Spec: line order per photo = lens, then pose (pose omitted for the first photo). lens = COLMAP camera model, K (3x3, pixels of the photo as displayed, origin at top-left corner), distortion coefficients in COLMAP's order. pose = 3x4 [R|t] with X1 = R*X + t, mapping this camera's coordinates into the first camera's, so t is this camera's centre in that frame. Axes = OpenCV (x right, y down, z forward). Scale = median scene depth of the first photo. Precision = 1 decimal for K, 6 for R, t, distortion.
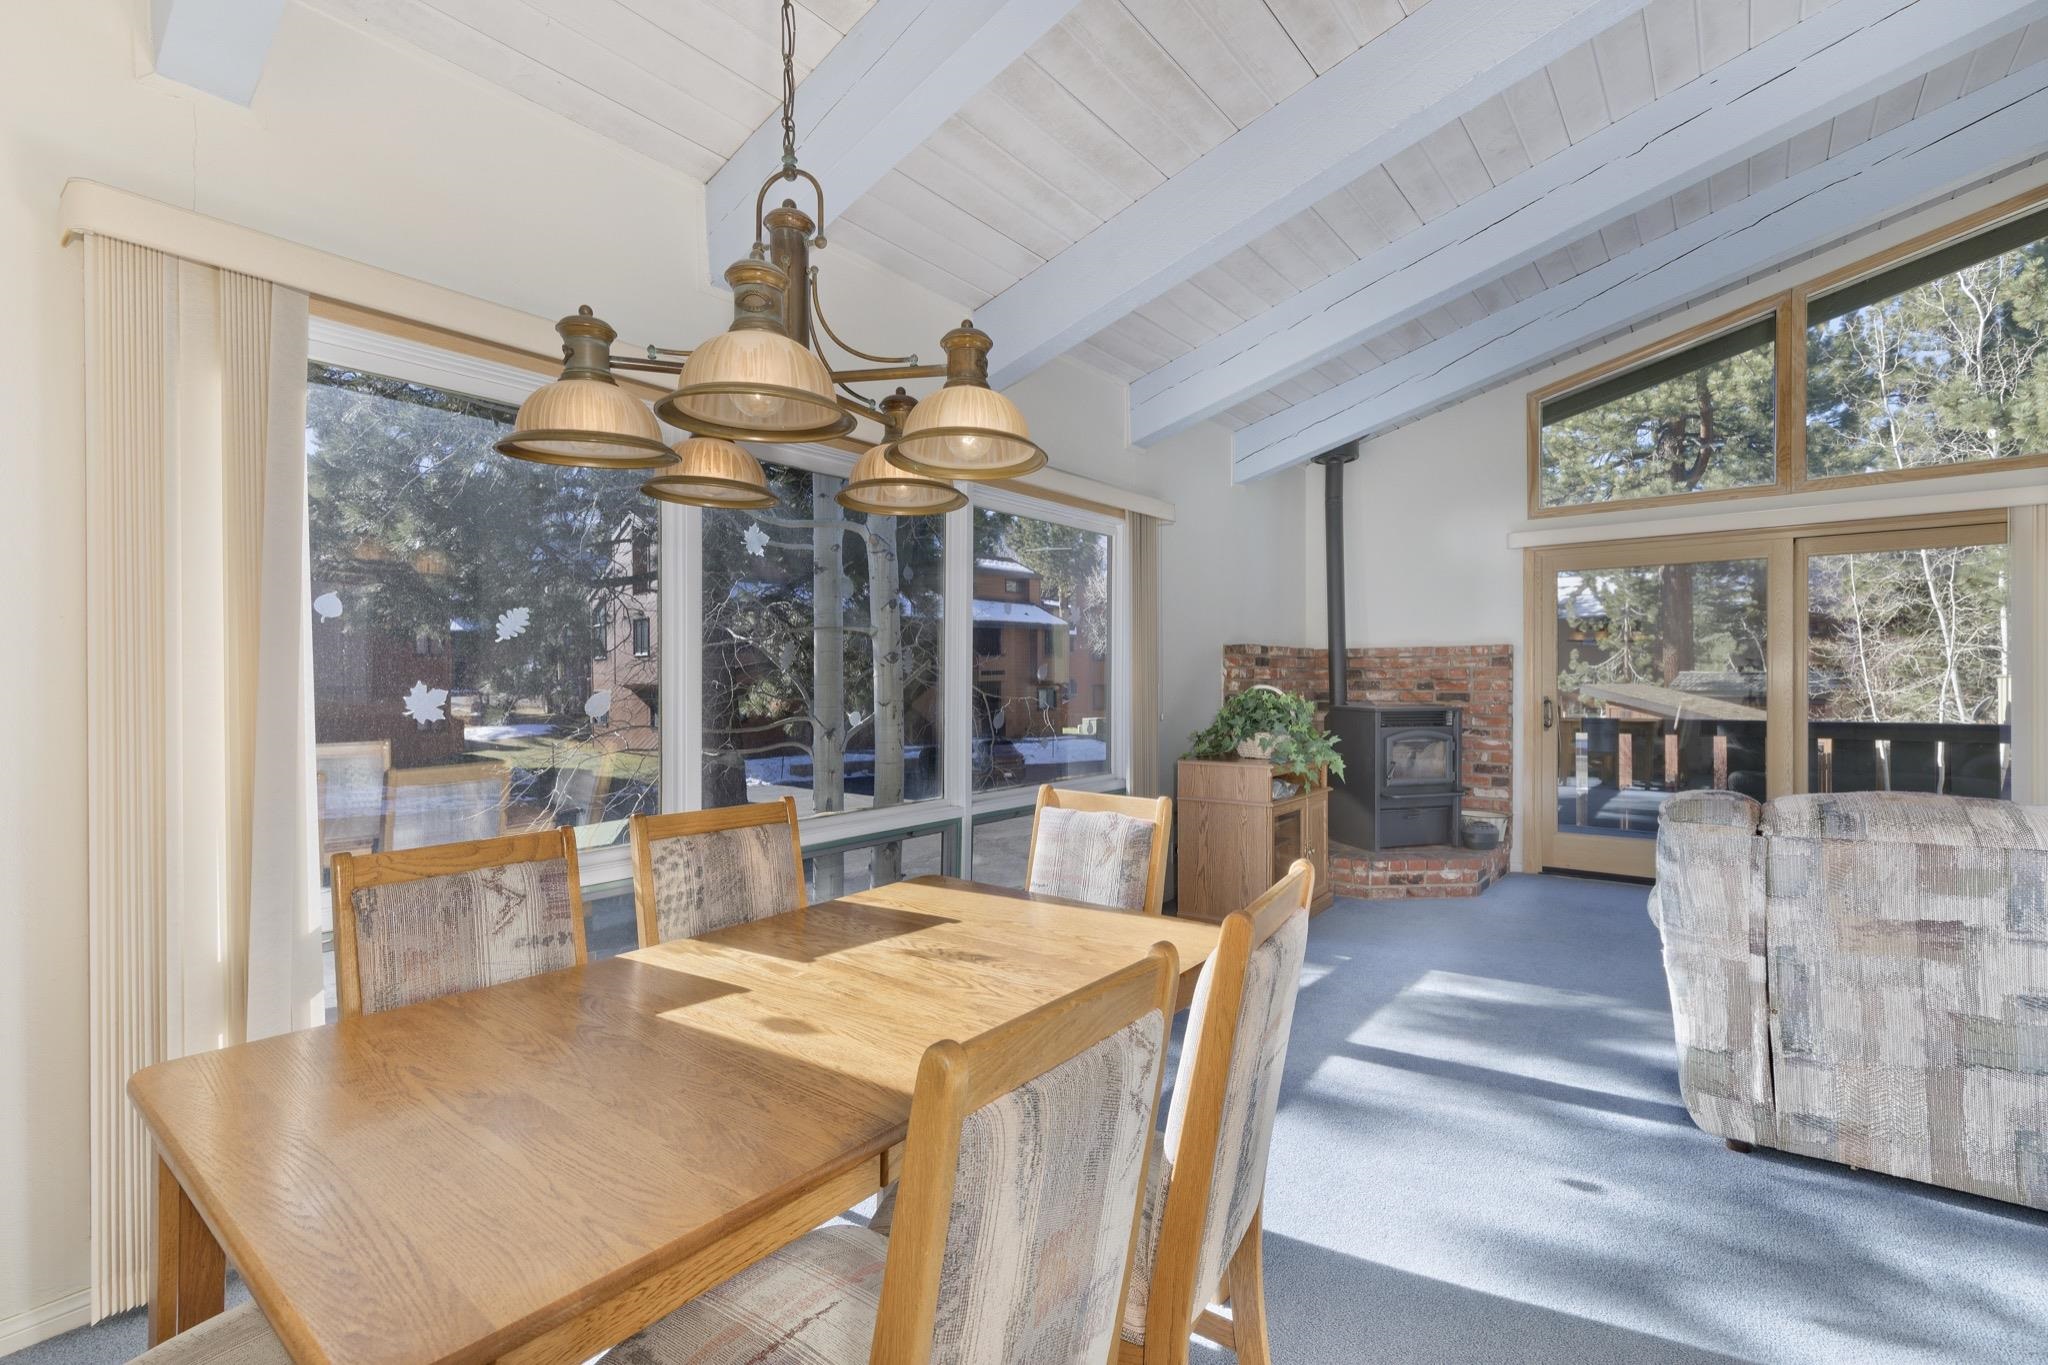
lens RADIAL K [[929.7, 0, 1024.0], [0, 929.7, 682.5], [0, 0, 1]] dist [-0.000970, -0.000182]
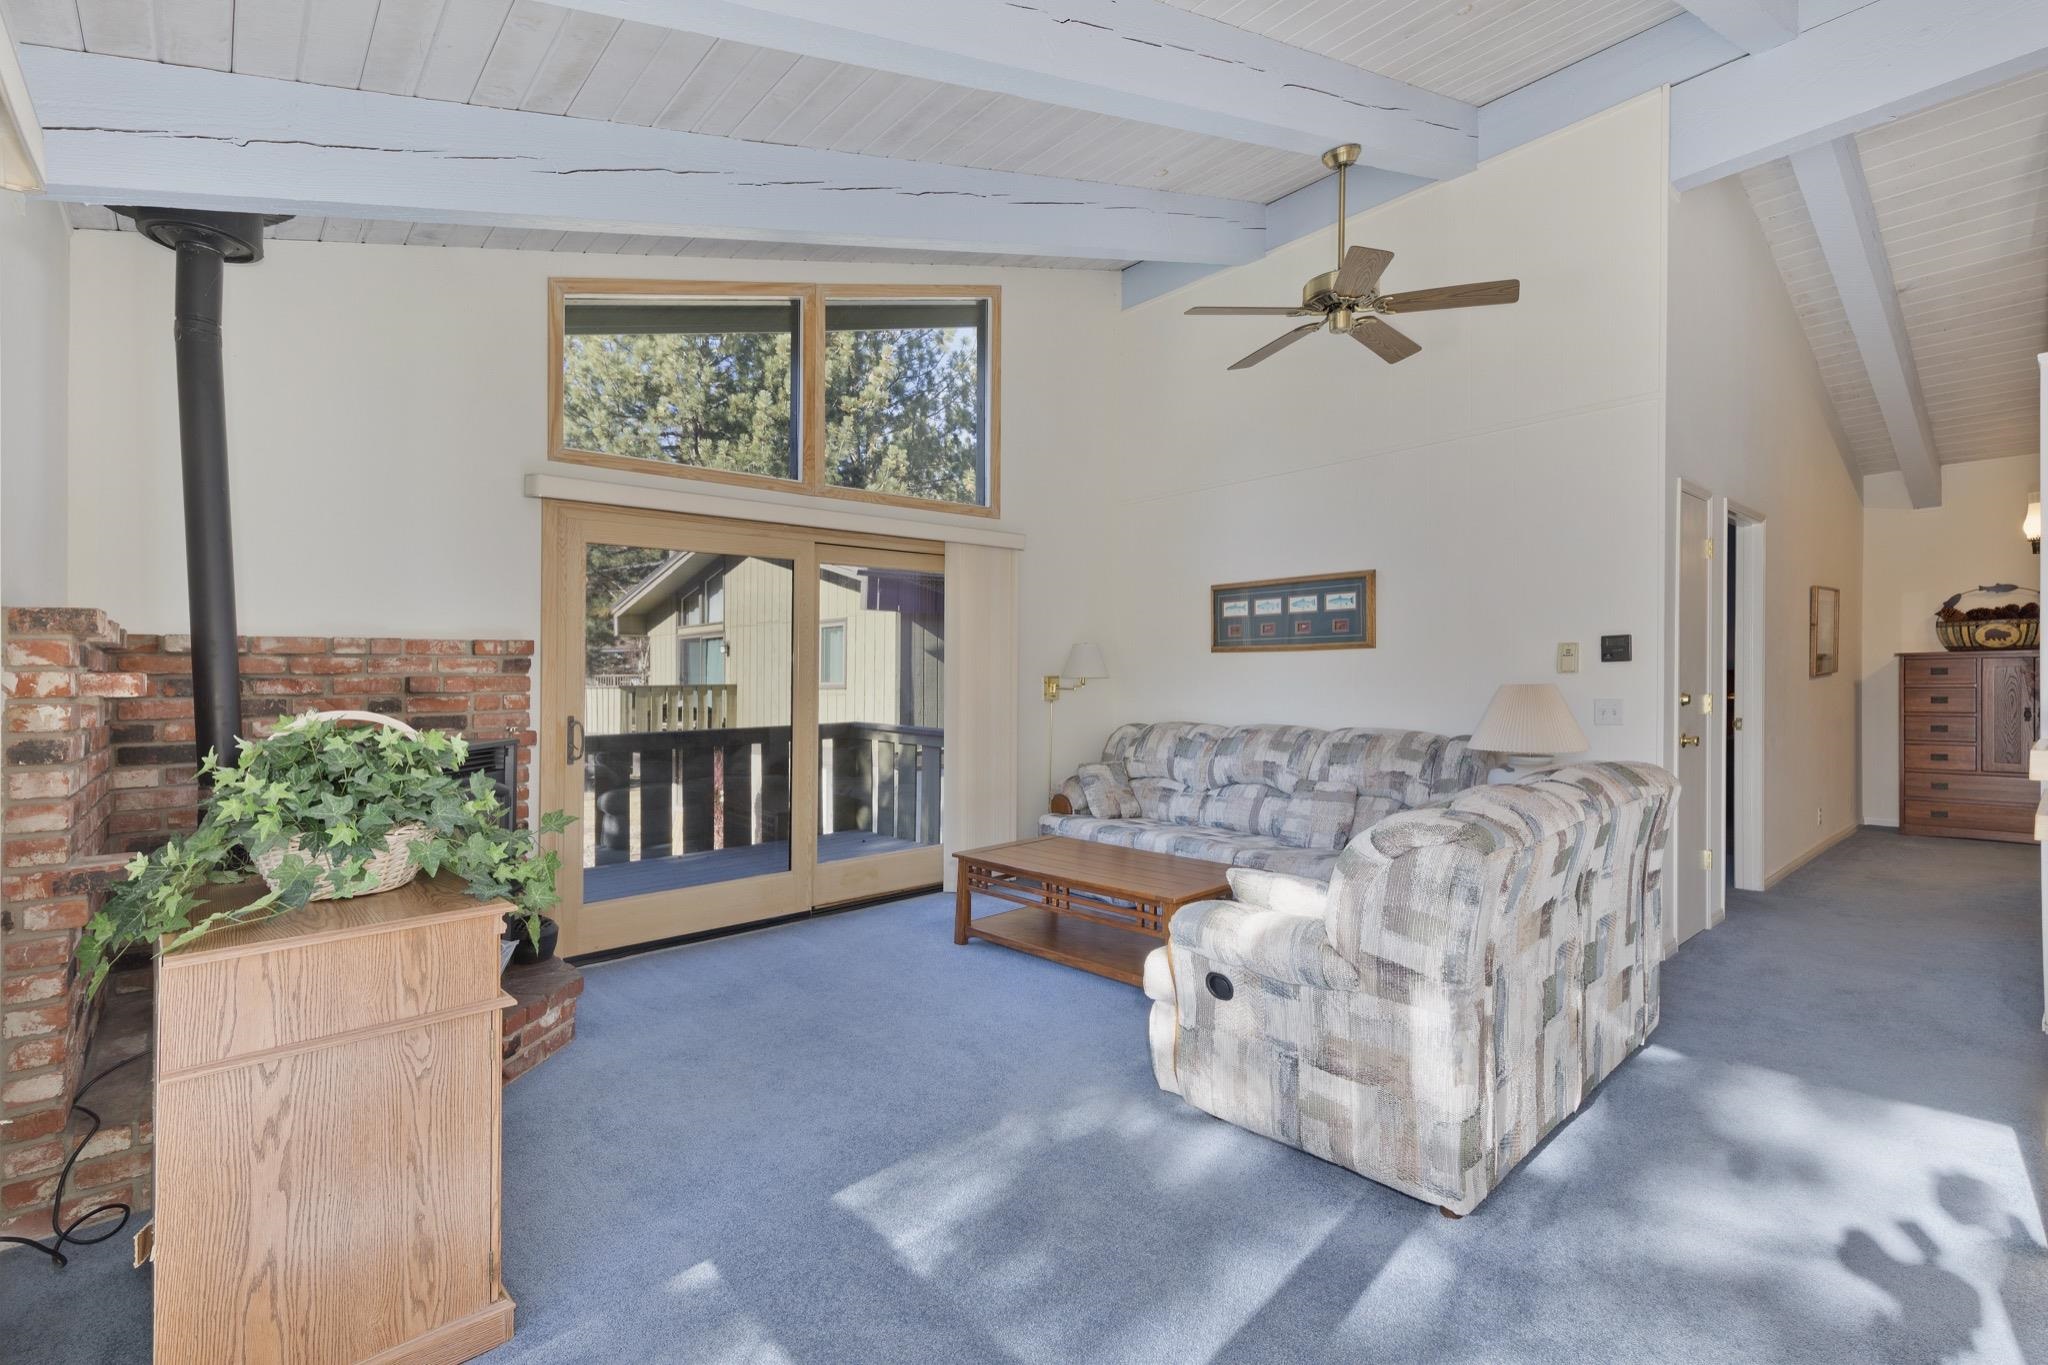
lens RADIAL K [[929.7, 0, 1024.0], [0, 929.7, 682.5], [0, 0, 1]] dist [-0.000970, -0.000182]
pose [[0.192006, 0.000577, 0.981394, -0.066143], [0.011130, 0.999934, -0.002766, -0.004935], [-0.981331, 0.011454, 0.191987, 0.518843]]
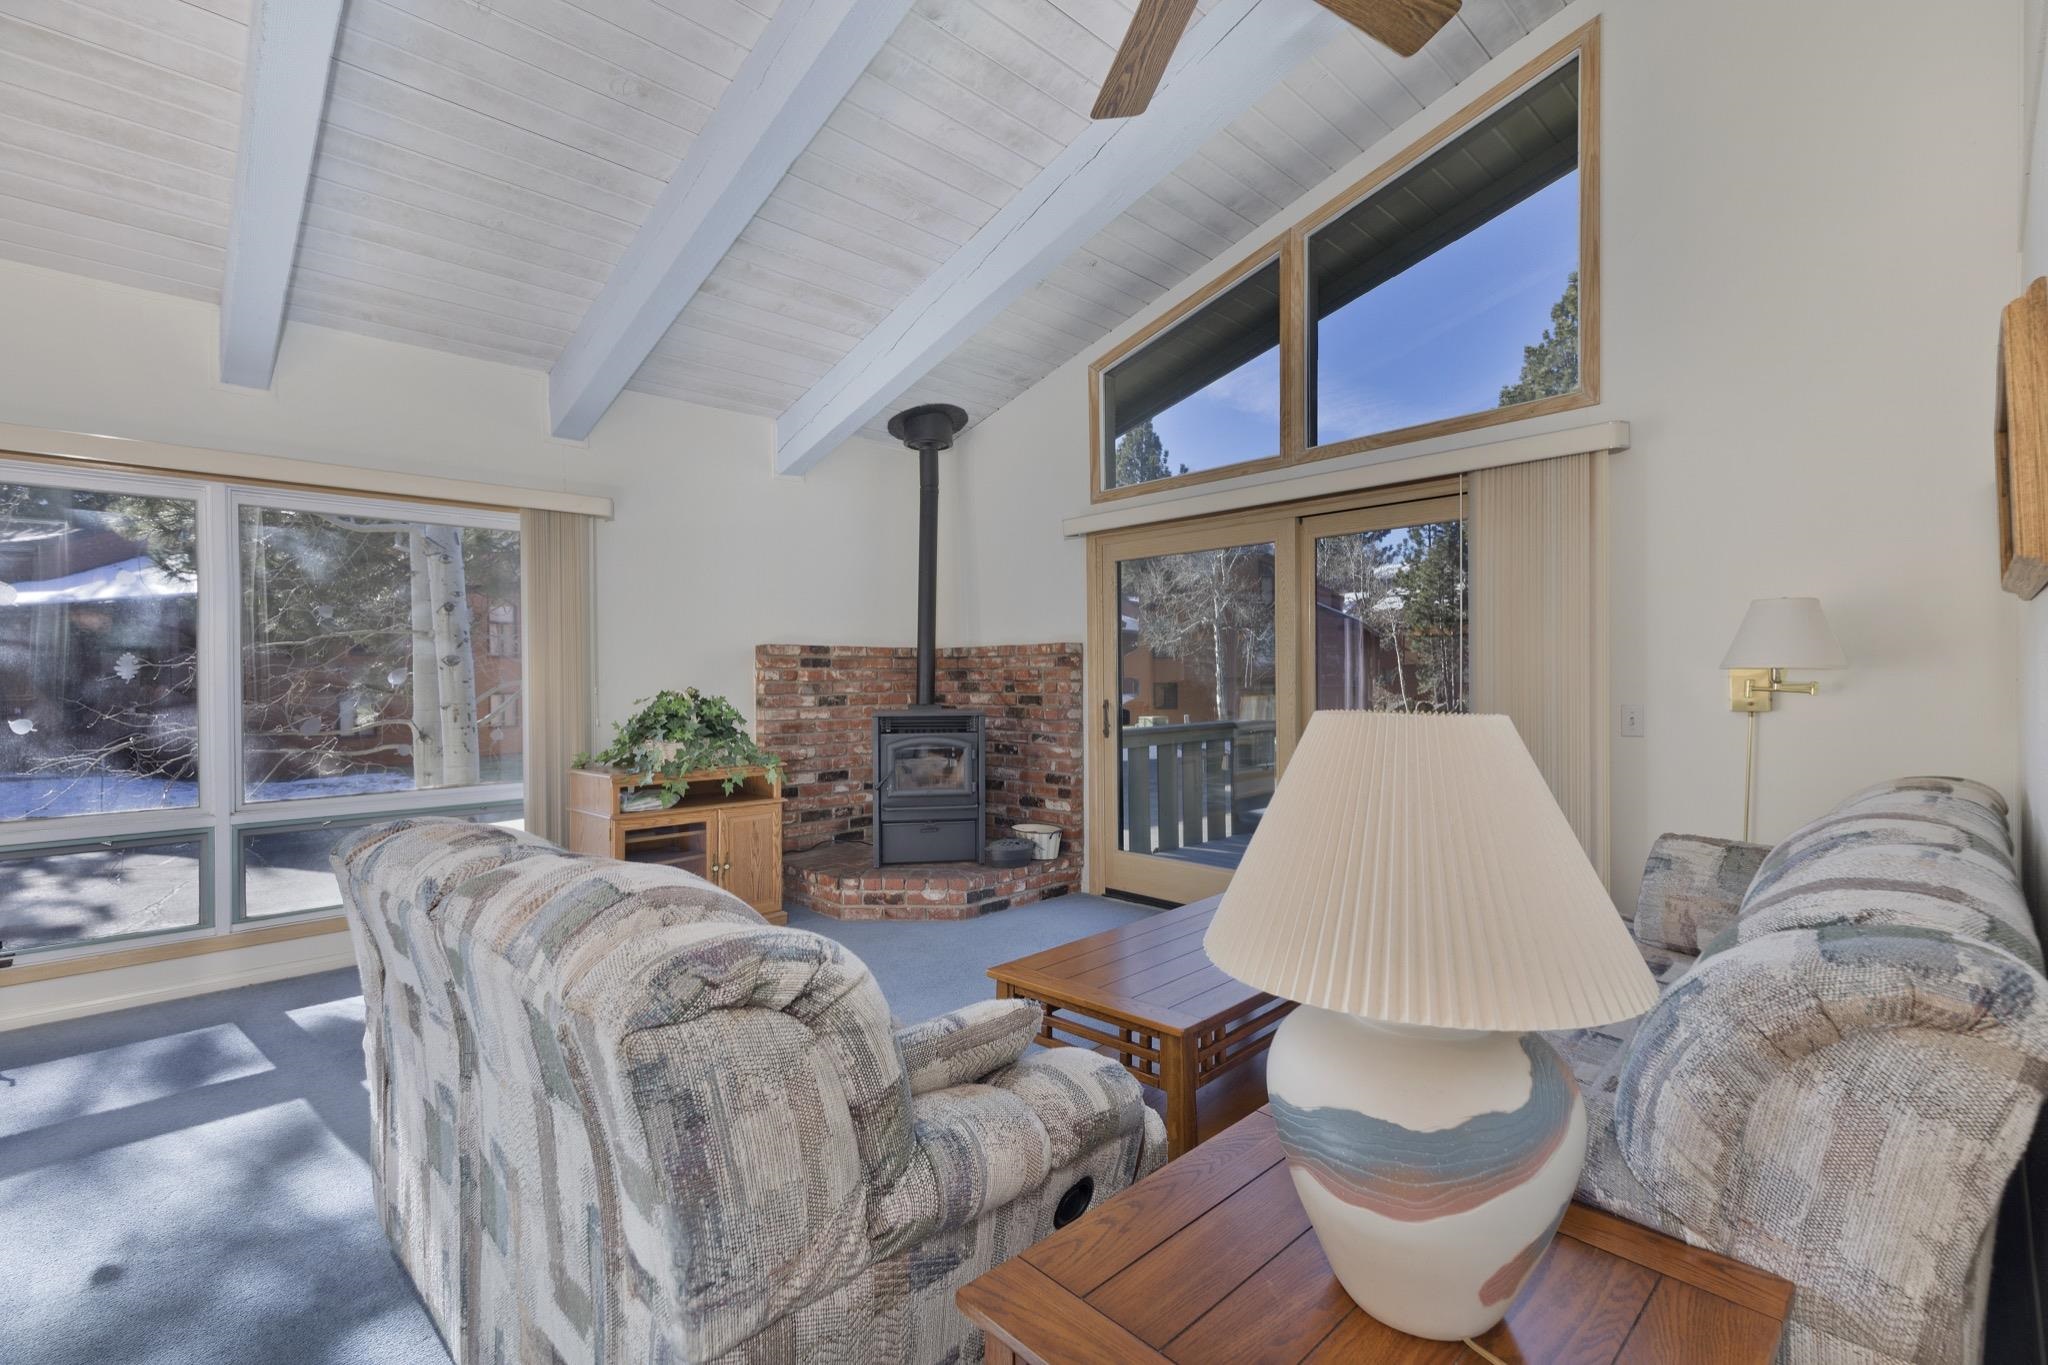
lens RADIAL K [[929.7, 0, 1024.0], [0, 929.7, 682.5], [0, 0, 1]] dist [-0.000970, -0.000182]
pose [[0.991293, -0.003315, -0.131632, 0.592626], [0.003713, 0.999989, 0.002781, -0.004340], [0.131622, -0.003246, 0.991295, 0.093527]]
